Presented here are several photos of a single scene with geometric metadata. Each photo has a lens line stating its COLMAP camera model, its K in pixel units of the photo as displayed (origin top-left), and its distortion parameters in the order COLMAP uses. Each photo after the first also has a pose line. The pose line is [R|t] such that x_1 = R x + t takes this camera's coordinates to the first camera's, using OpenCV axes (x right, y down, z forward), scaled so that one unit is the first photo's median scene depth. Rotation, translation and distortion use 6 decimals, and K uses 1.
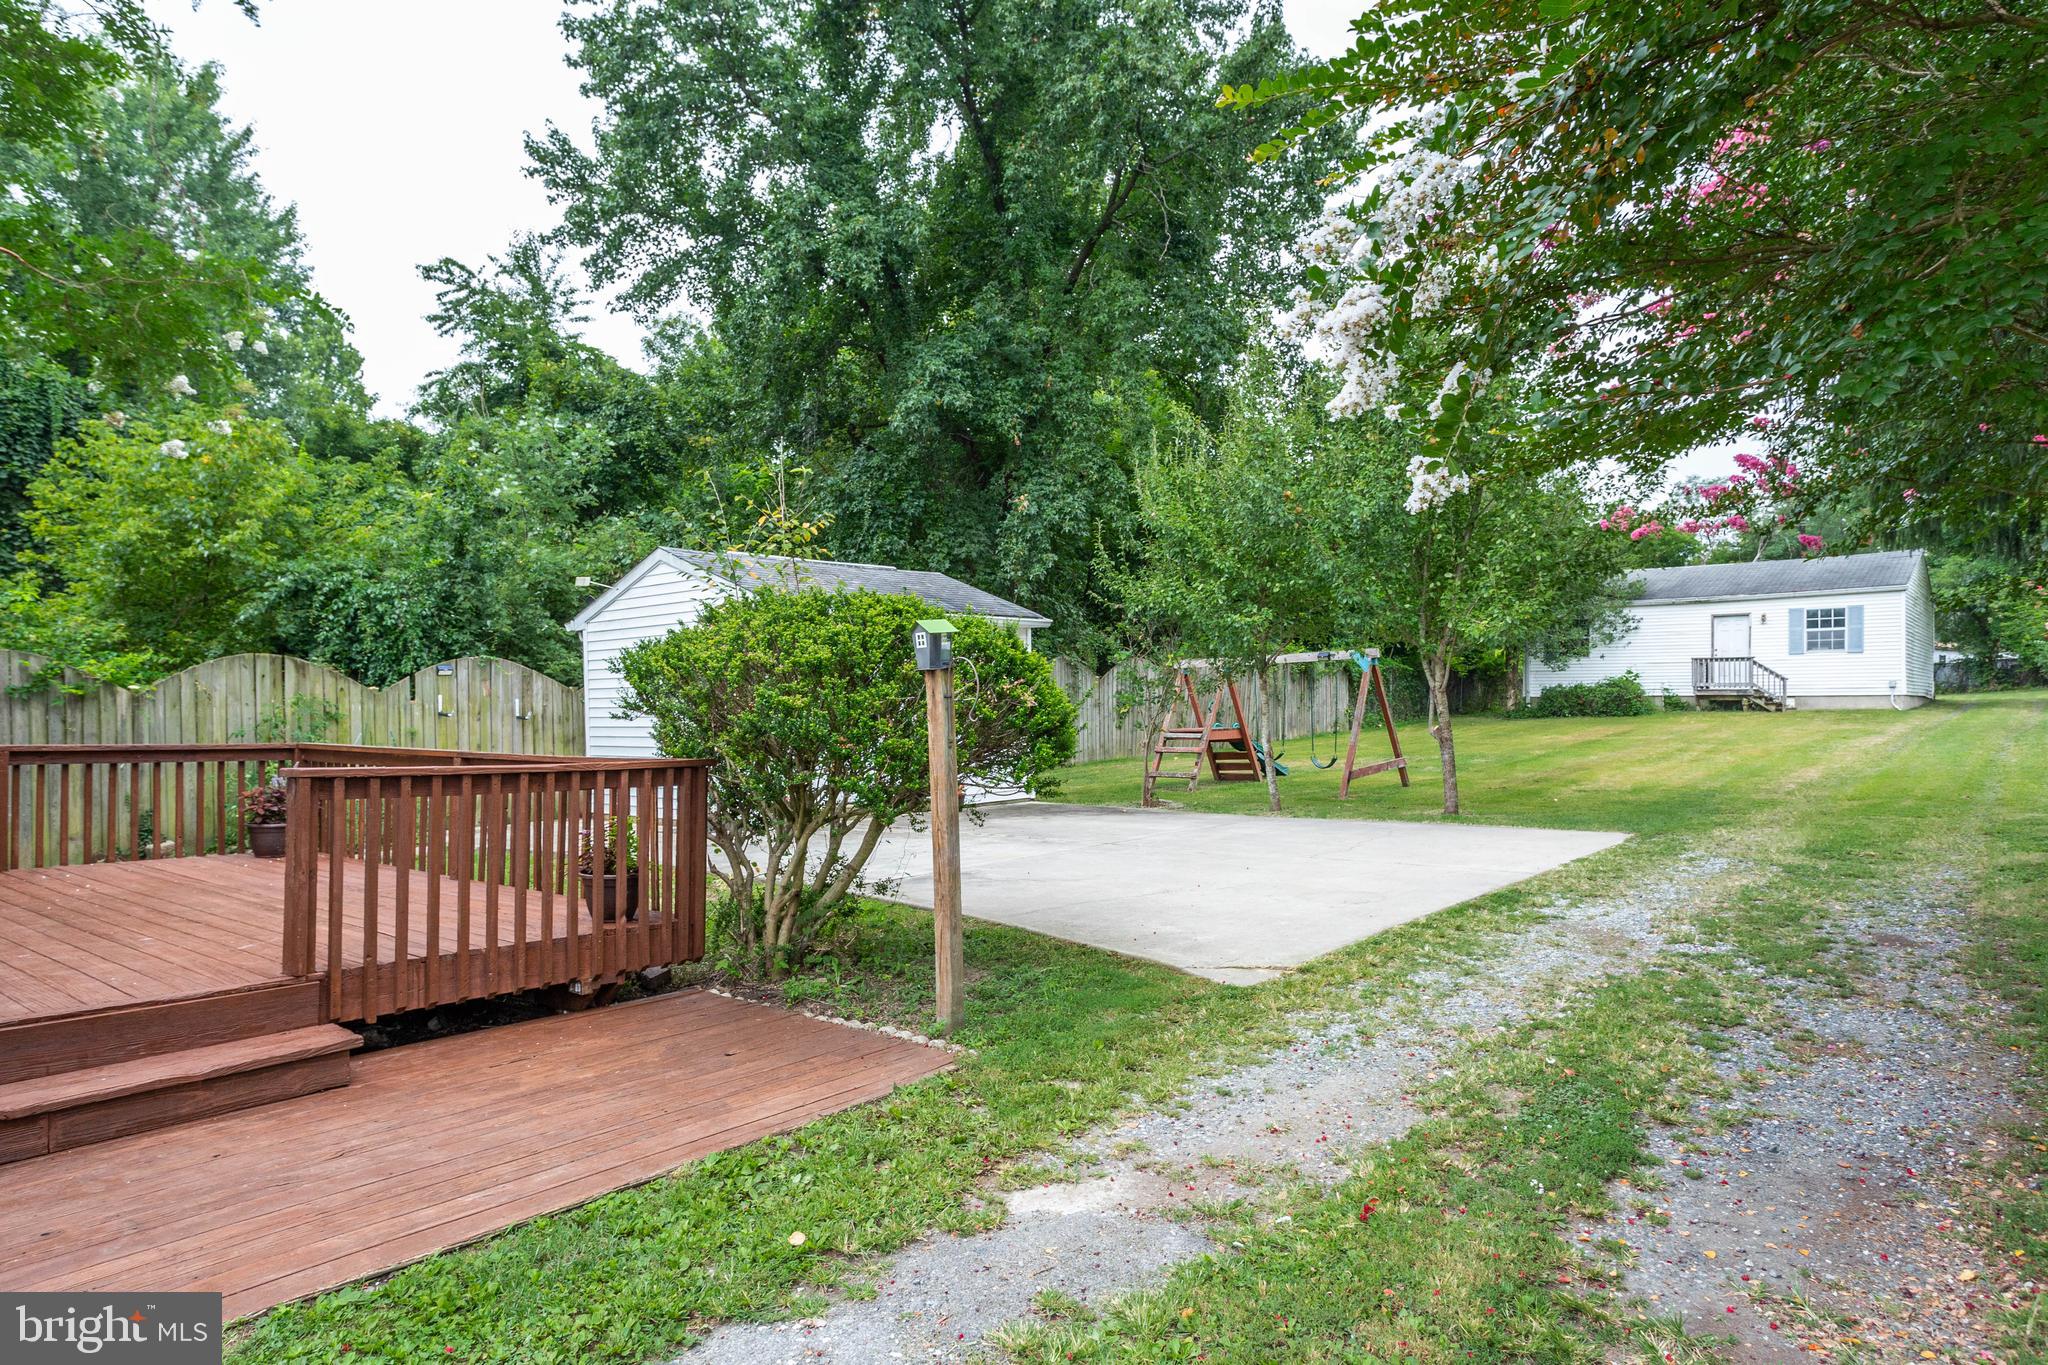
lens RADIAL K [[1235.4, 0, 1024.0], [0, 1235.4, 682.5], [0, 0, 1]] dist [0.000126, -0.000025]
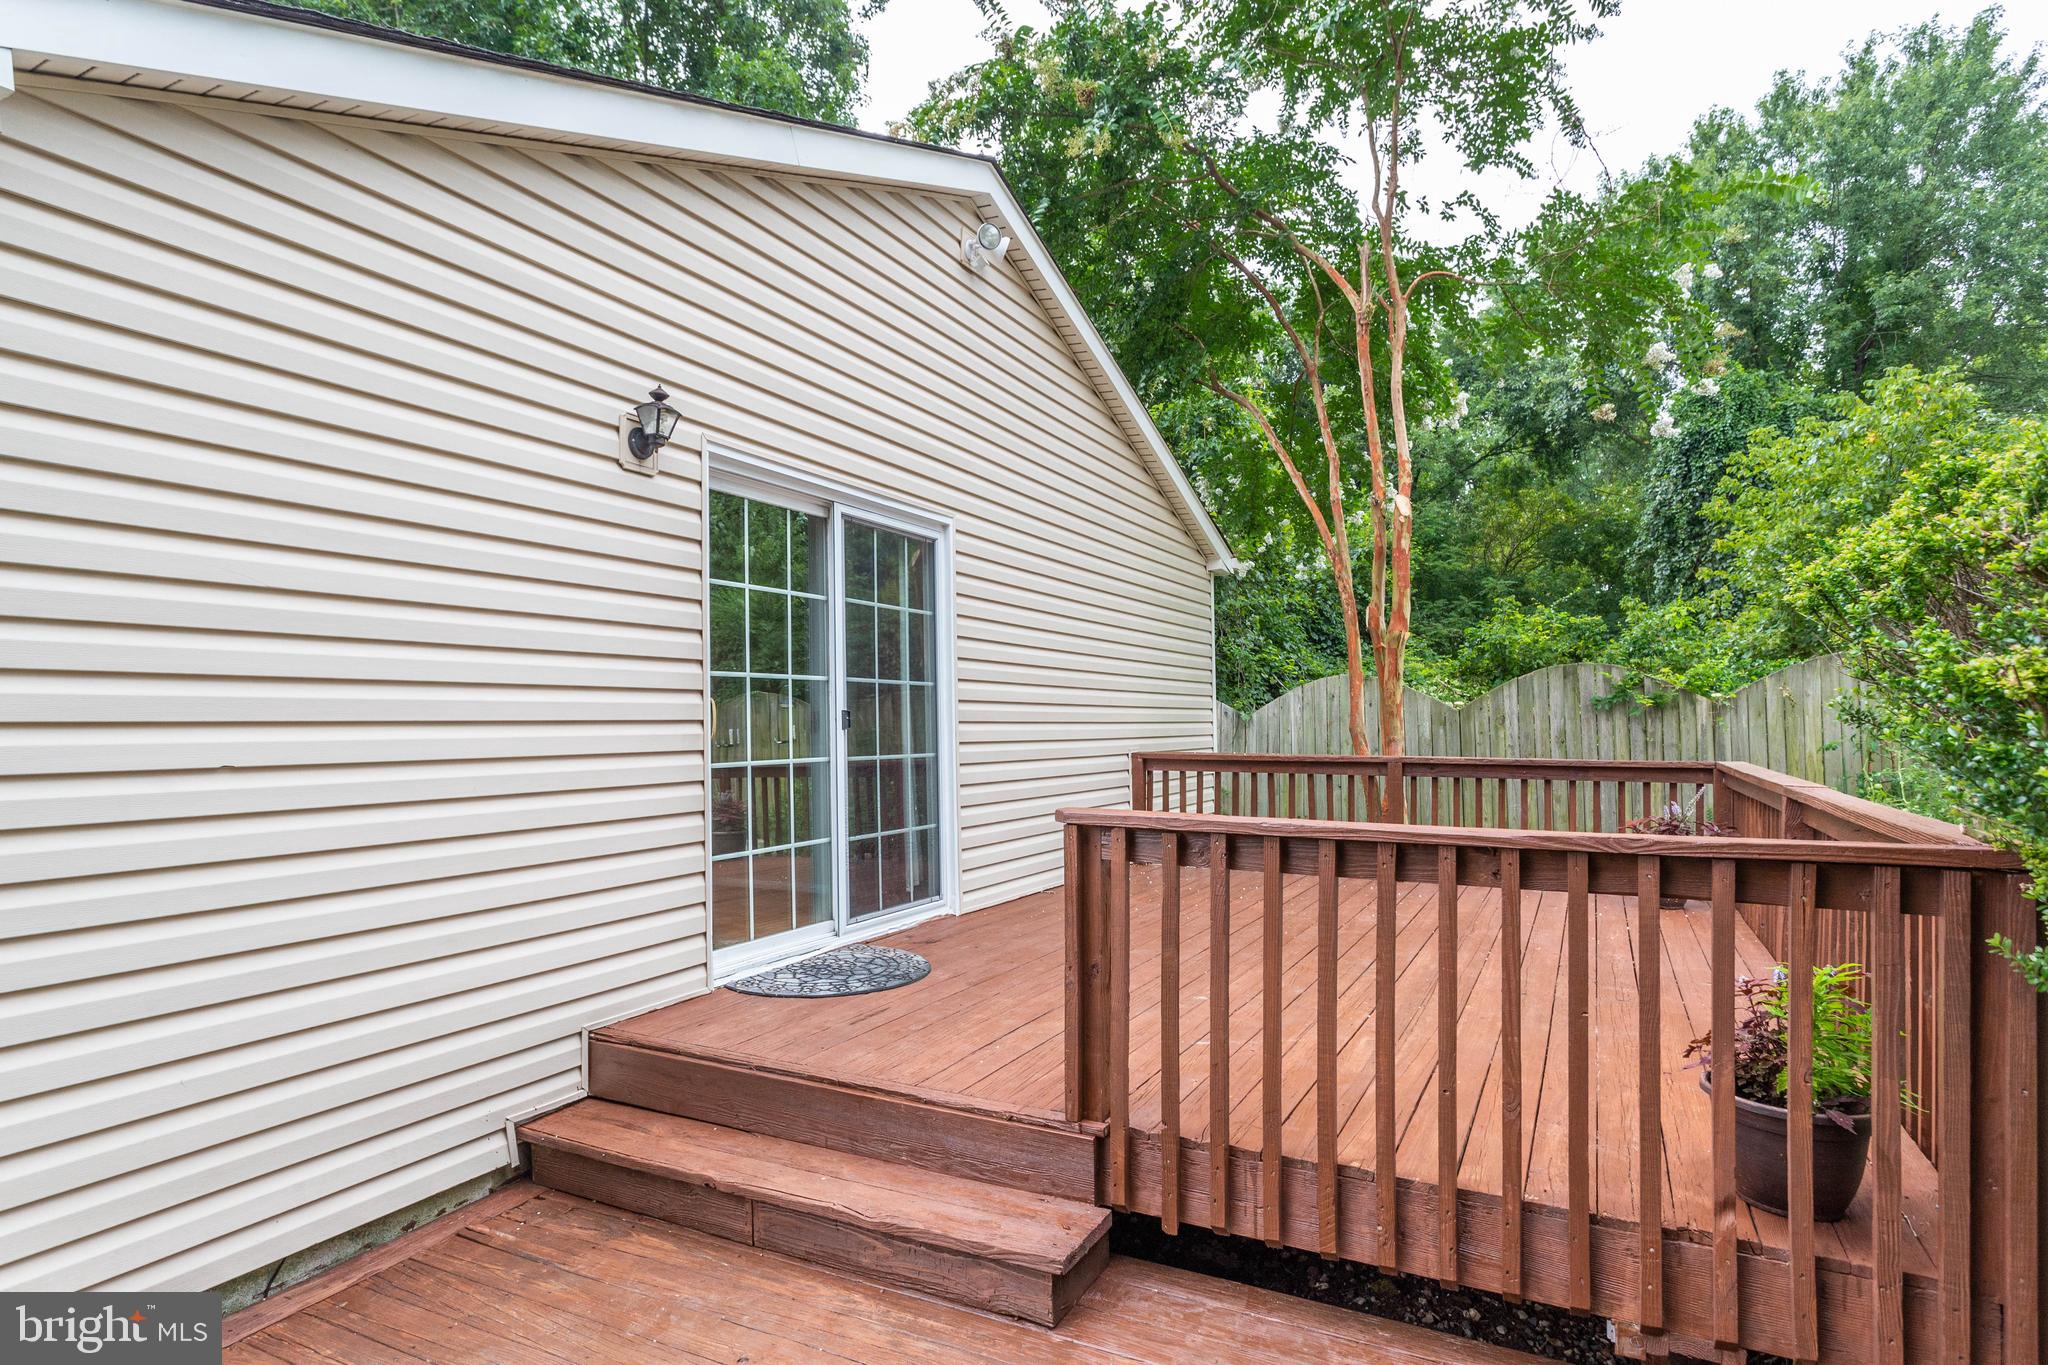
lens RADIAL K [[1103.9, 0, 976.2], [0, 1103.9, 685.6], [0, 0, 1]] dist [0.016358, 0.000173]
pose [[0.190122, -0.037564, -0.981042, 0.001603], [0.030458, 0.999012, -0.032350, 0.007348], [0.981288, -0.023730, 0.191078, 0.303241]]
